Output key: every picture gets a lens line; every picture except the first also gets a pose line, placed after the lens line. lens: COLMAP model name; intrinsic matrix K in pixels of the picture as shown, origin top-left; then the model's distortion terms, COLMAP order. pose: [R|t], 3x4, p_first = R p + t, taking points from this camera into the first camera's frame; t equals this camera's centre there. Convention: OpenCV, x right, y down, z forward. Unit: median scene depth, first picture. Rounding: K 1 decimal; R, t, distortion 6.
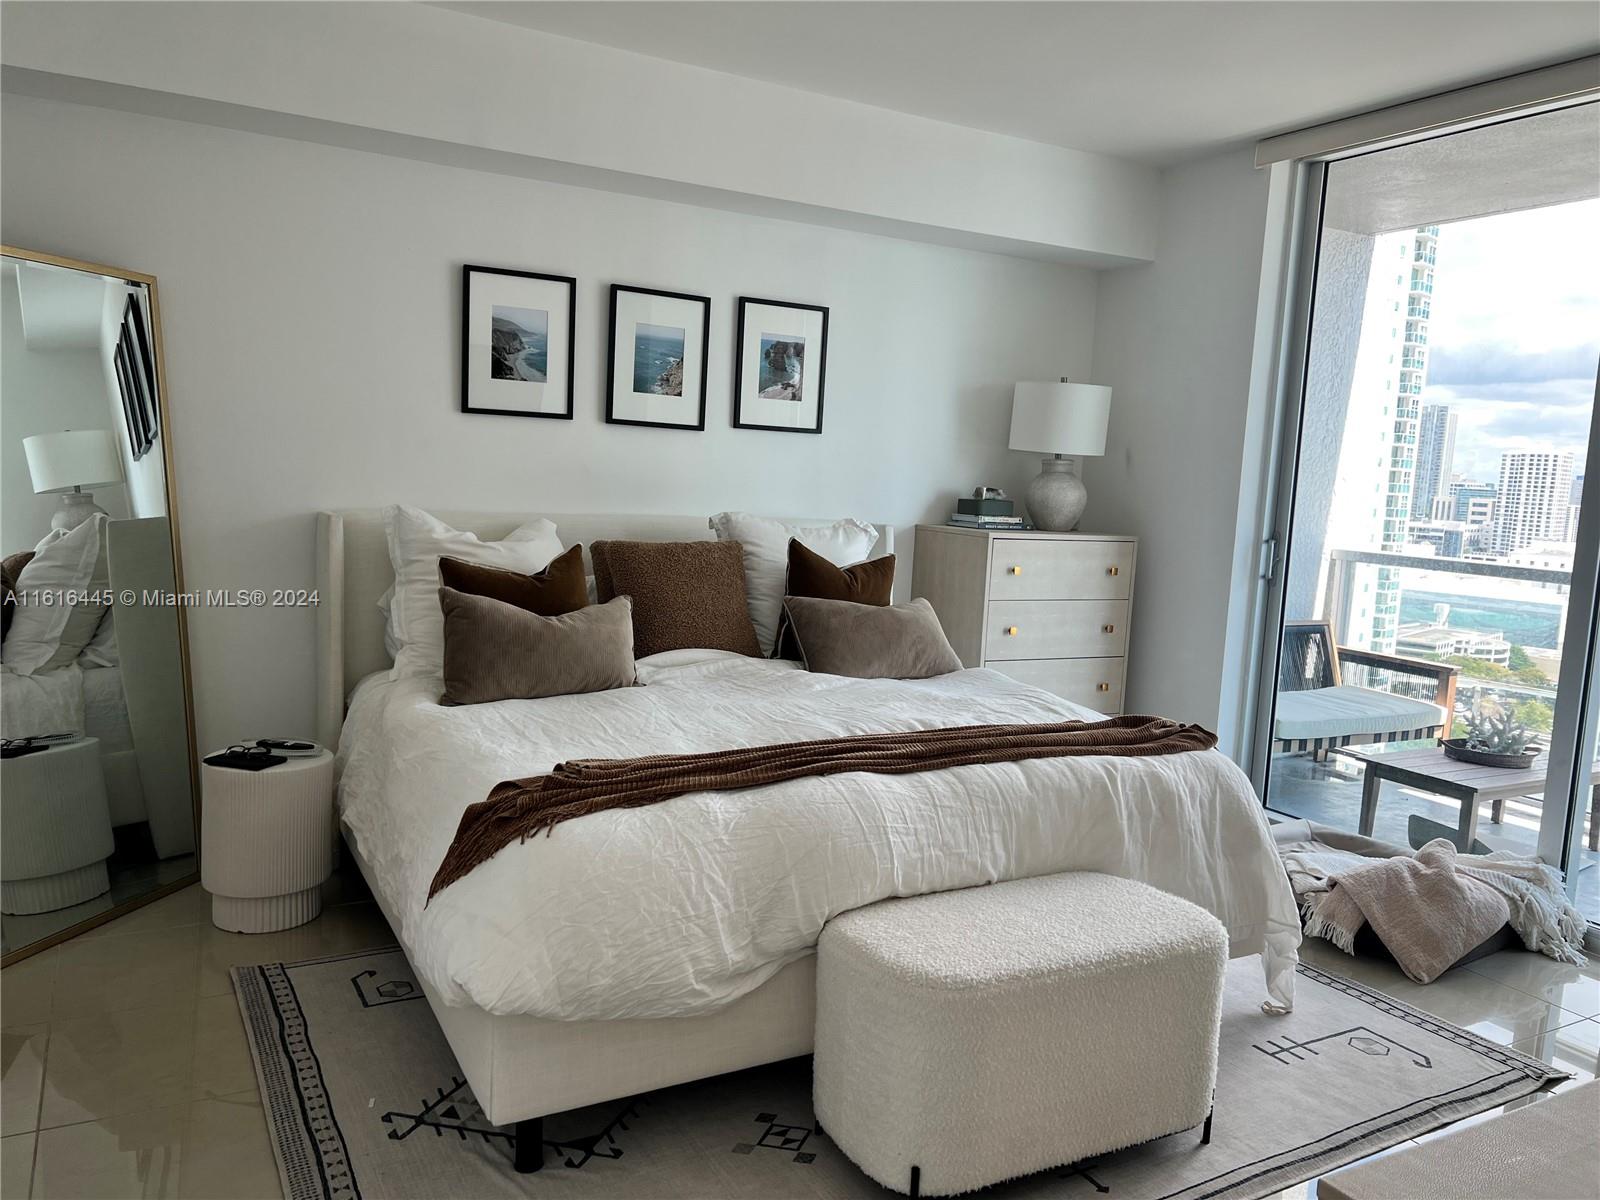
lens RADIAL K [[1190.7, 0, 806.7], [0, 1190.7, 607.9], [0, 0, 1]] dist [0.009460, -0.000027]
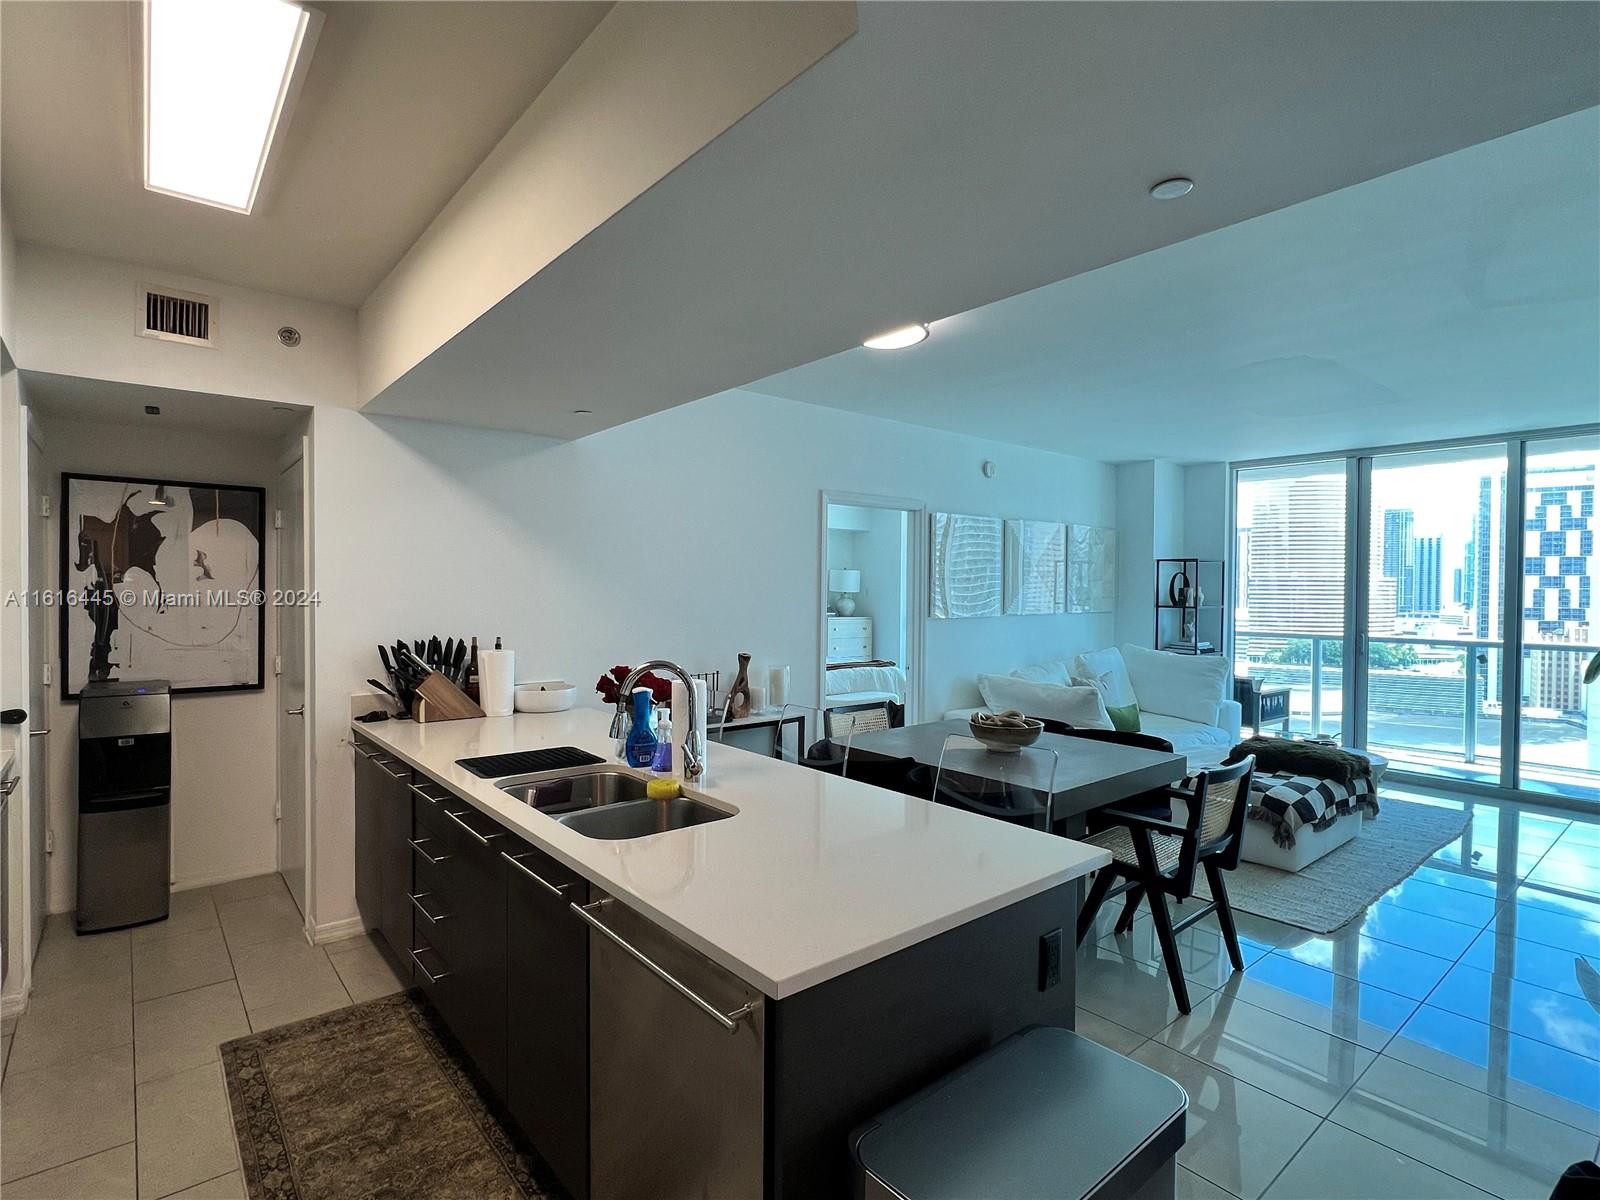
lens RADIAL K [[797.0, 0, 794.7], [0, 797.0, 595.2], [0, 0, 1]] dist [-0.002806, -0.000608]
pose [[0.982015, -0.042978, 0.183846, -0.341904], [0.062493, 0.992850, -0.101706, 0.094230], [-0.178160, 0.111366, 0.977679, -1.146941]]
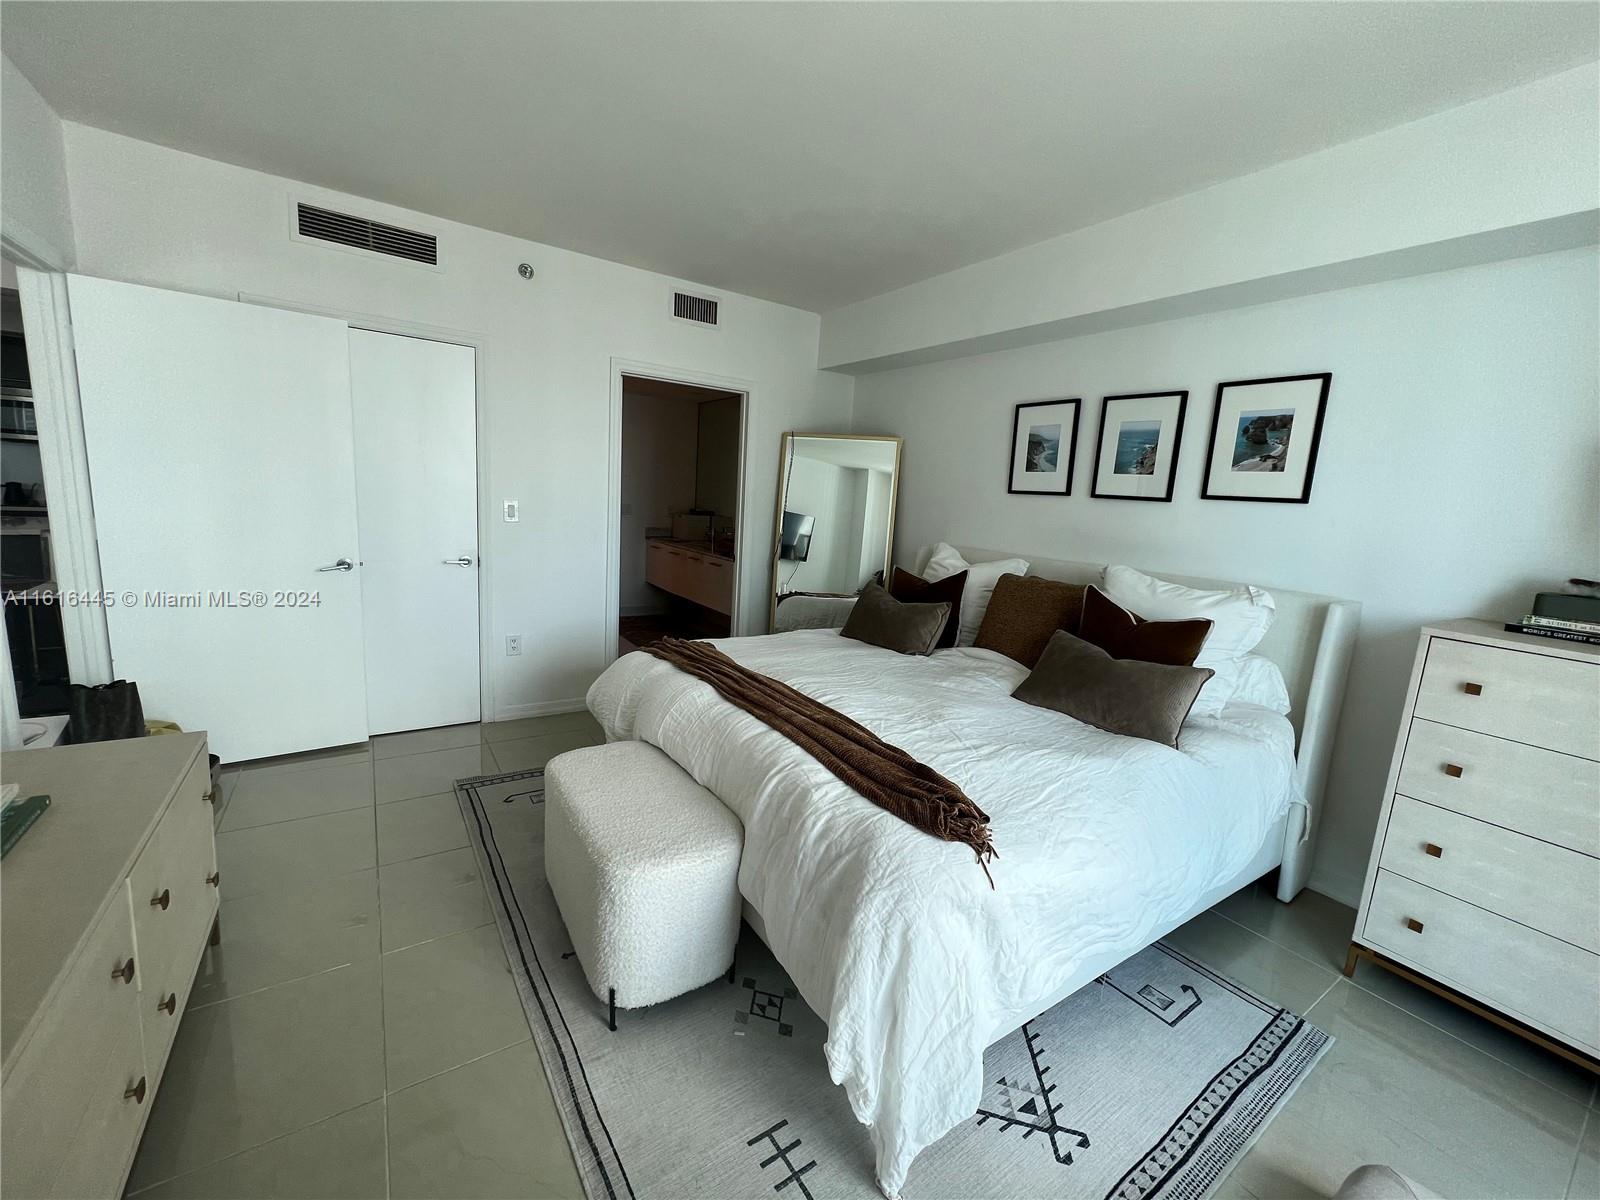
lens RADIAL K [[639.5, 0, 796.7], [0, 639.5, 591.8], [0, 0, 1]] dist [-0.000005, -0.000179]
pose [[0.081900, 0.109374, -0.990621, 0.547293], [-0.171373, 0.980701, 0.094111, -0.056984], [0.981796, 0.162058, 0.099063, 0.593052]]
